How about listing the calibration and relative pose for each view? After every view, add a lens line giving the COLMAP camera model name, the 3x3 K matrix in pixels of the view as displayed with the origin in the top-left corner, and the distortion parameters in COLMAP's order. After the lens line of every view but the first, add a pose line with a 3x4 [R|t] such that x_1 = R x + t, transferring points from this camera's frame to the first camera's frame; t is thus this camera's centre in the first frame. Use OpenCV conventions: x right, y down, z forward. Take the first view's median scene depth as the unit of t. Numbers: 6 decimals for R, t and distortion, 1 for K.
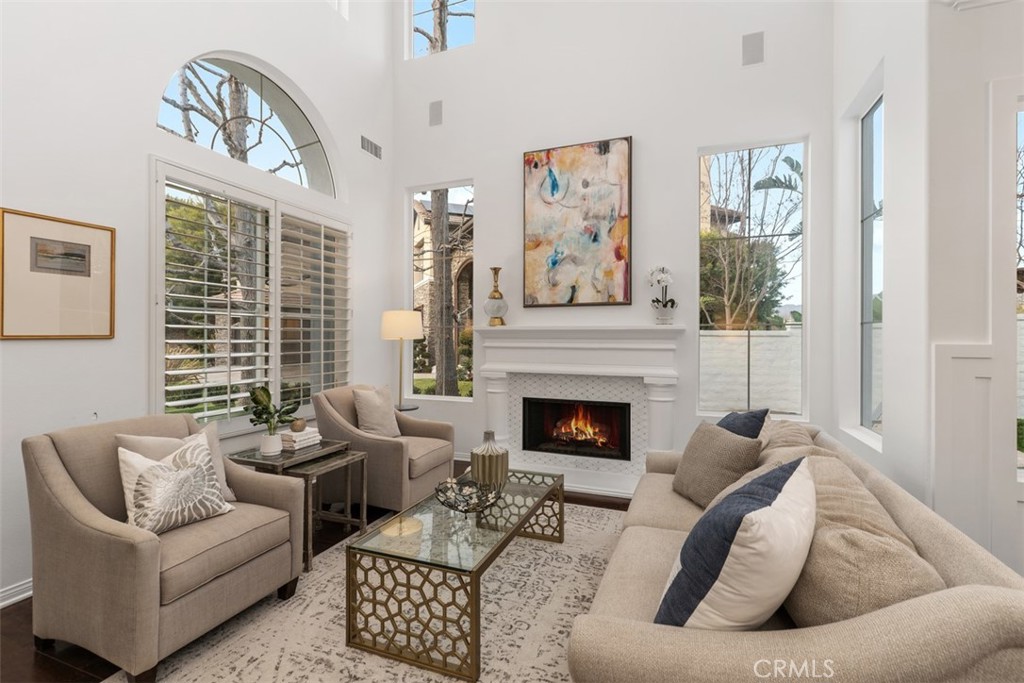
lens RADIAL K [[461.4, 0, 512.0], [0, 461.4, 341.5], [0, 0, 1]] dist [0.005204, -0.000627]
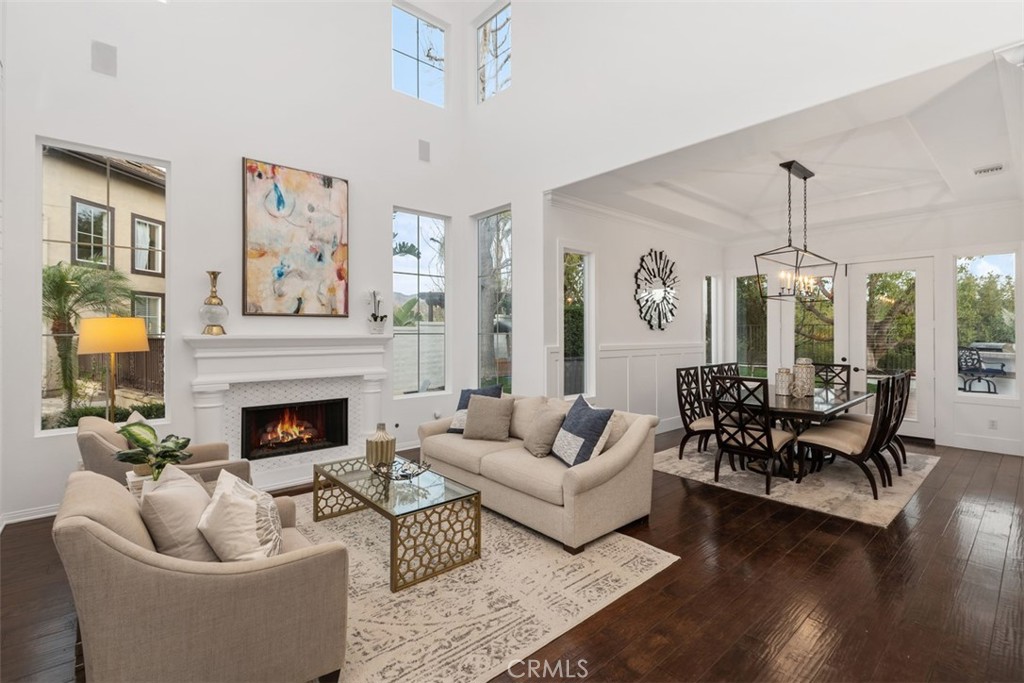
lens RADIAL K [[462.8, 0, 517.5], [0, 462.8, 331.6], [0, 0, 1]] dist [0.009392, -0.000085]
pose [[0.462436, 0.000071, 0.886653, -0.609572], [0.008982, 0.999948, -0.004765, -0.031186], [-0.886607, 0.010167, 0.462412, 0.035403]]
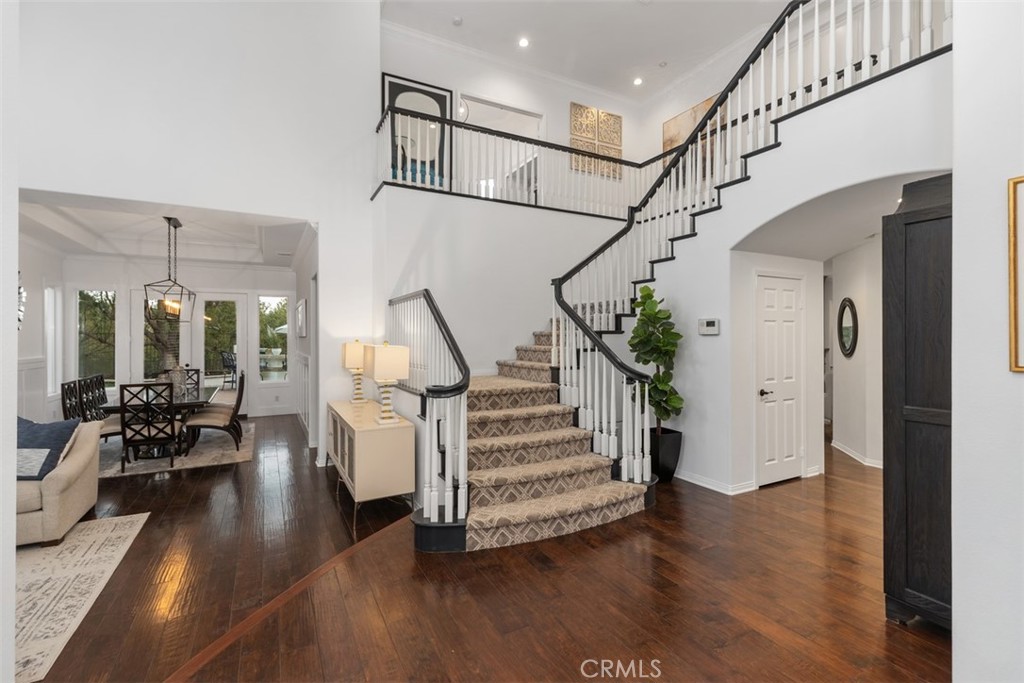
lens RADIAL K [[462.8, 0, 517.5], [0, 462.8, 331.6], [0, 0, 1]] dist [0.009392, -0.000085]
pose [[-0.762589, 0.003045, 0.646876, -1.073866], [0.000774, 0.999993, -0.003794, -0.068932], [-0.646883, -0.002392, -0.762585, 0.368306]]
